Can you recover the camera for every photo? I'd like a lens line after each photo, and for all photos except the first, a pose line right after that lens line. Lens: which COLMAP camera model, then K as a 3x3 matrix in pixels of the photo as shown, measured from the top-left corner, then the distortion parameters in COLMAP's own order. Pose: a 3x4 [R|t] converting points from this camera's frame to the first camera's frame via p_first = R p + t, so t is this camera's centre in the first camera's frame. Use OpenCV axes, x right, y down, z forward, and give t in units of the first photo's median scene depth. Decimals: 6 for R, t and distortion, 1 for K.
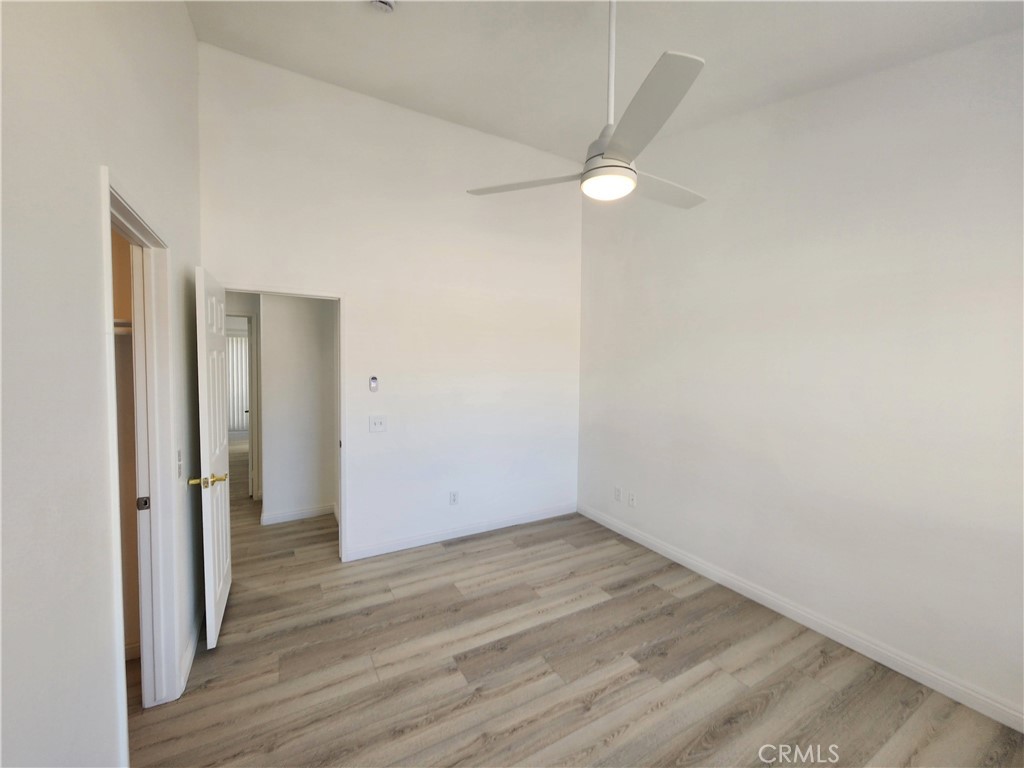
lens RADIAL K [[420.8, 0, 512.0], [0, 420.8, 384.0], [0, 0, 1]] dist [-0.000026, -0.000102]
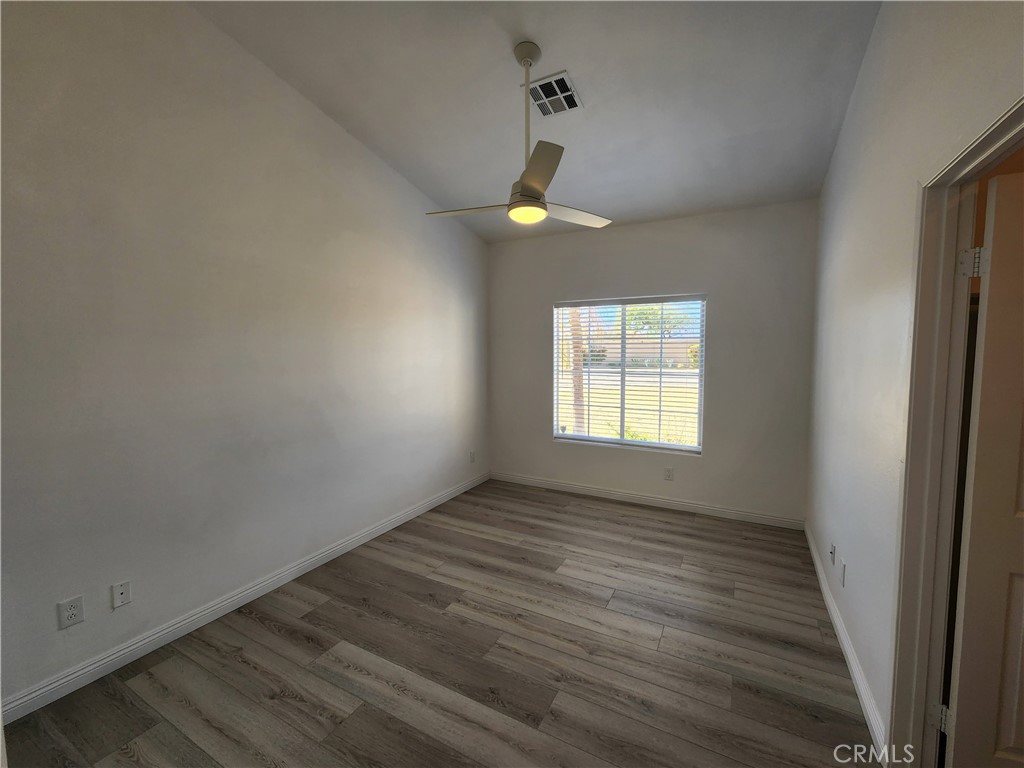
lens RADIAL K [[420.8, 0, 512.0], [0, 420.8, 384.0], [0, 0, 1]] dist [-0.000026, -0.000102]
pose [[-0.529595, -0.070907, 0.845282, -0.706573], [0.040071, 0.993296, 0.108429, -0.064666], [-0.847304, 0.091294, -0.523203, 1.350811]]
